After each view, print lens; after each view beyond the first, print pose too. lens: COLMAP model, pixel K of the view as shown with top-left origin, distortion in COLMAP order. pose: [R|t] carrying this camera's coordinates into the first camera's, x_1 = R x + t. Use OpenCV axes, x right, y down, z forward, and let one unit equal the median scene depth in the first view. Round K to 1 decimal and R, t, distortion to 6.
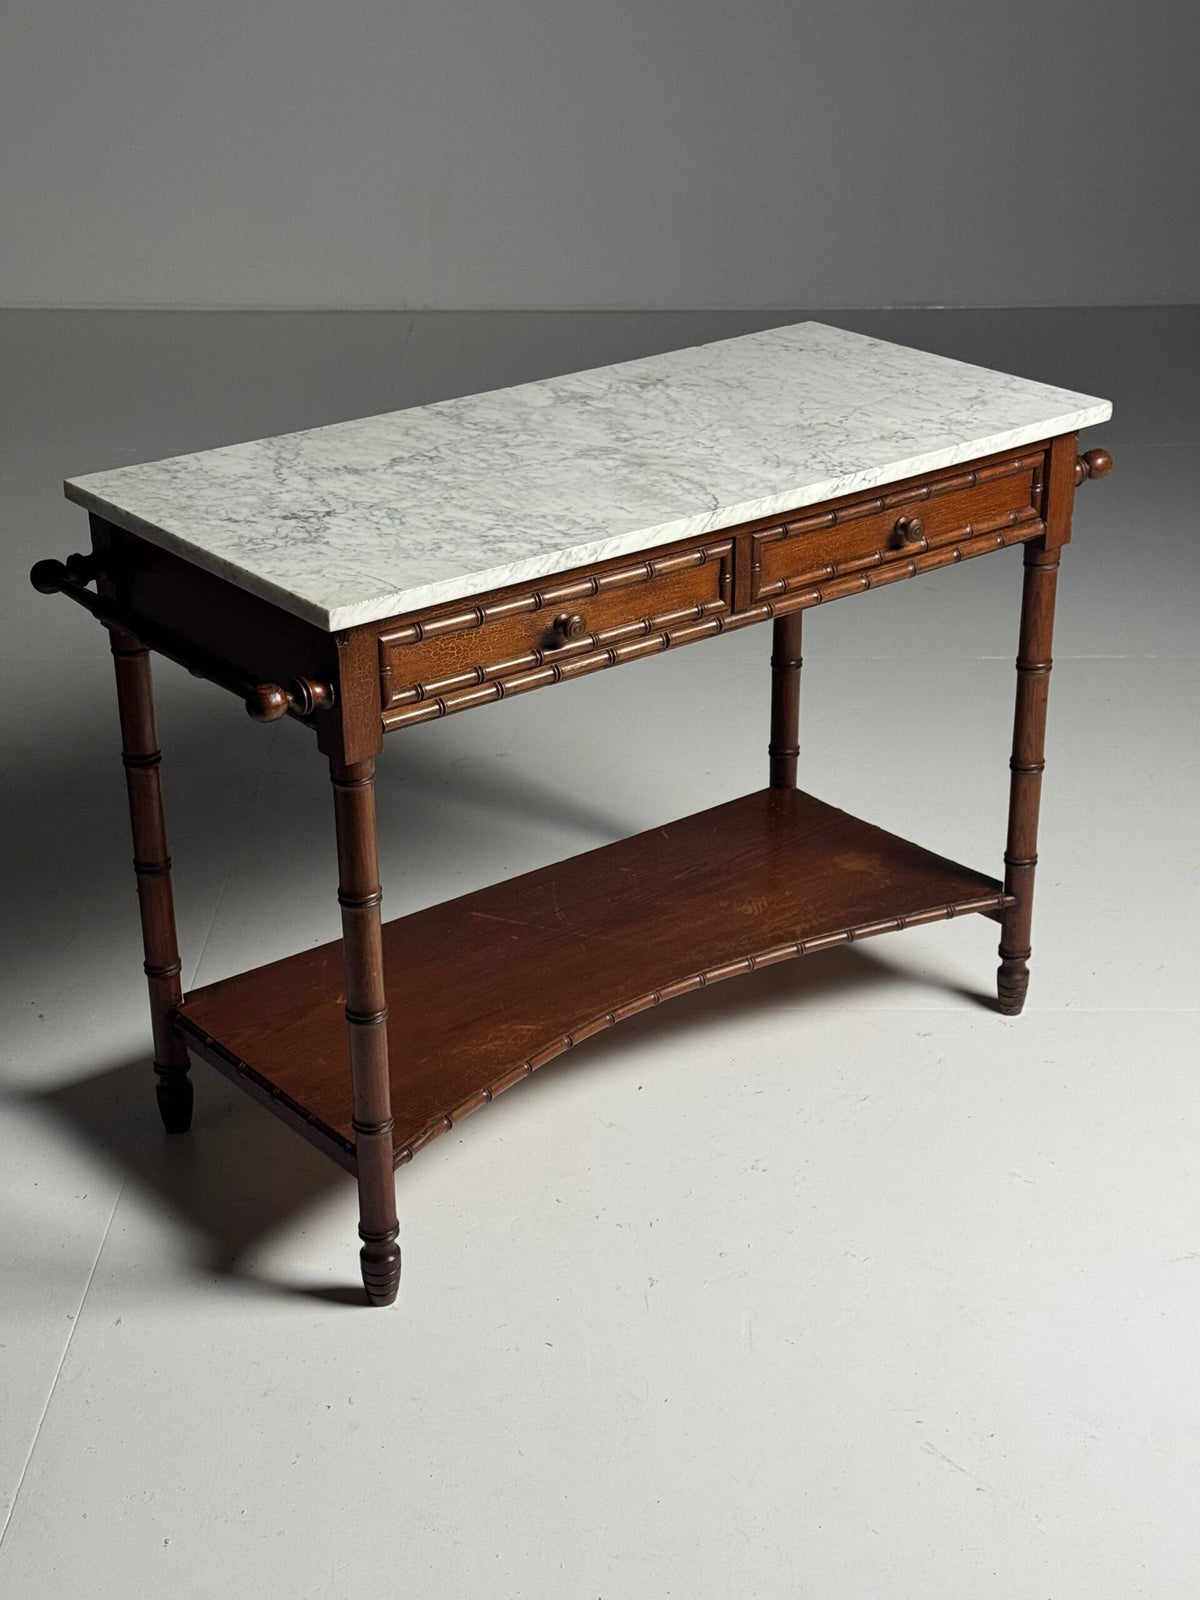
lens RADIAL K [[2480.5, 0, 608.4], [0, 2480.5, 802.1], [0, 0, 1]] dist [0.139415, 0.000000]
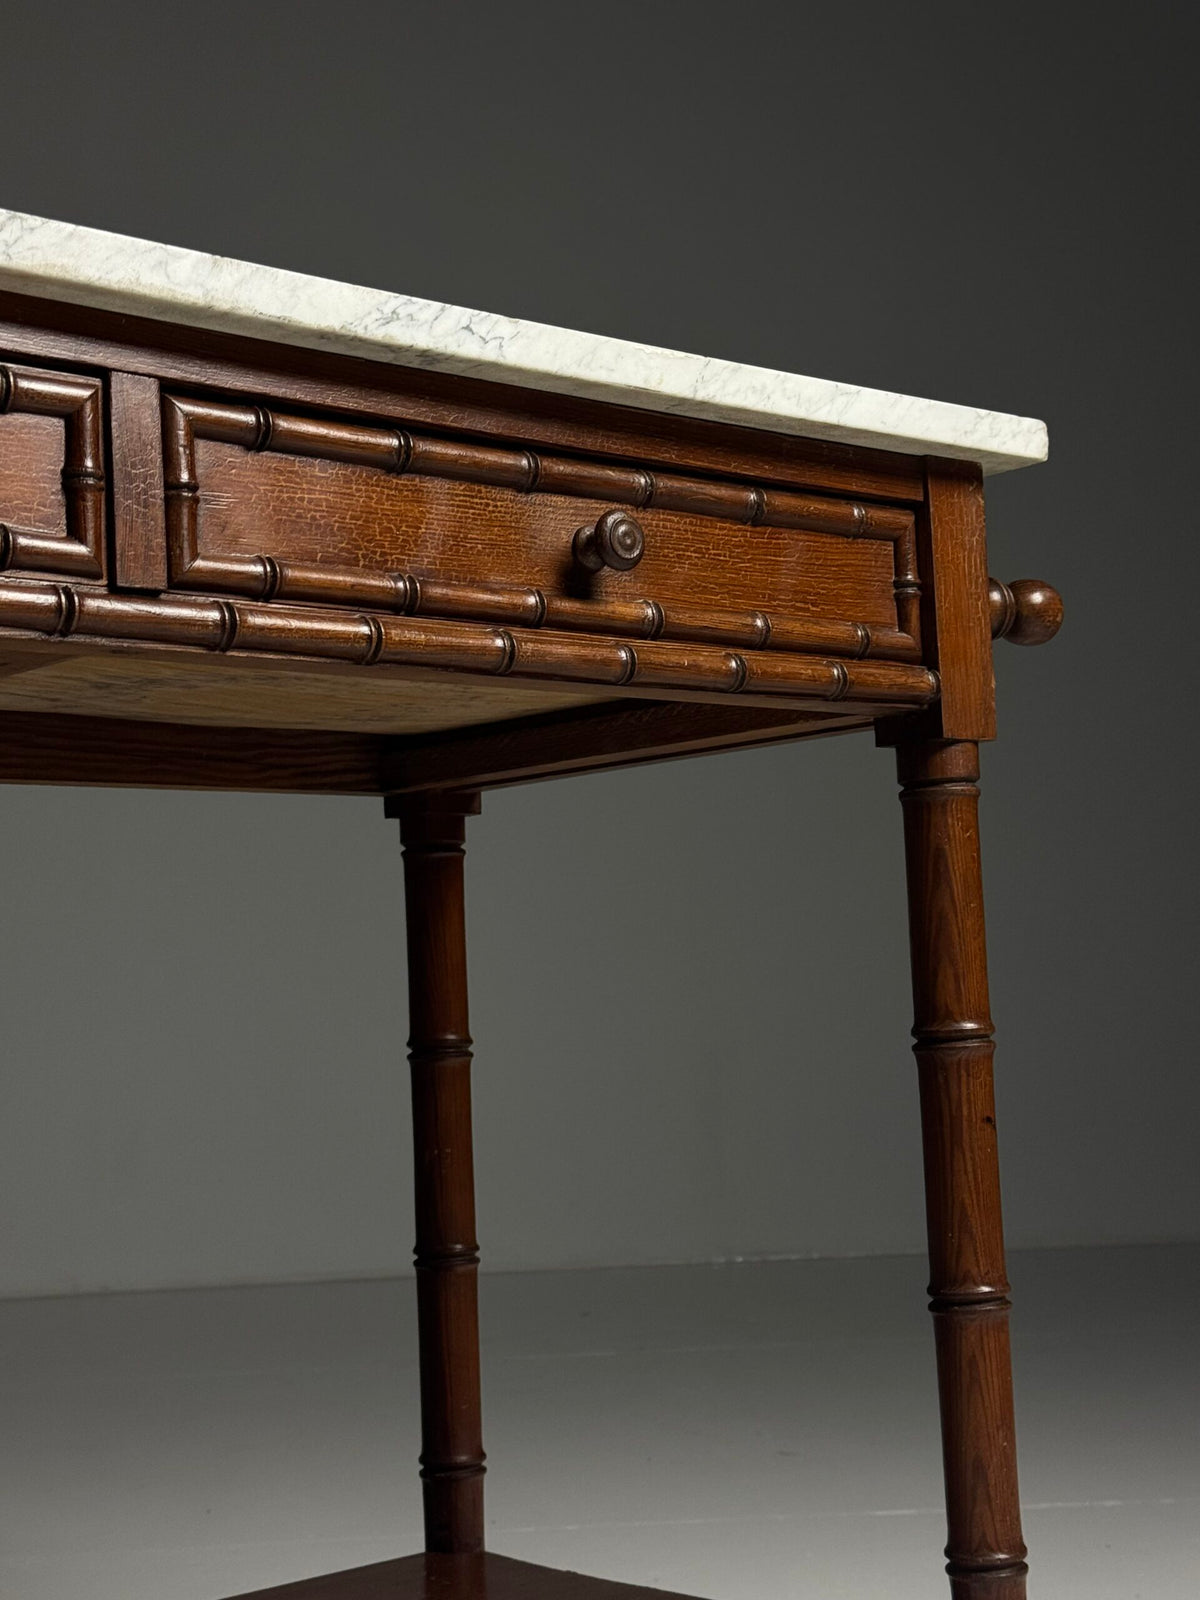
lens RADIAL K [[2480.5, 0, 608.7], [0, 2480.5, 809.1], [0, 0, 1]] dist [0.139415, 0.000000]
pose [[0.997983, -0.031524, 0.055110, 0.098047], [0.054610, 0.868950, -0.491878, 0.131322], [-0.032382, 0.493895, 0.868918, 0.671852]]
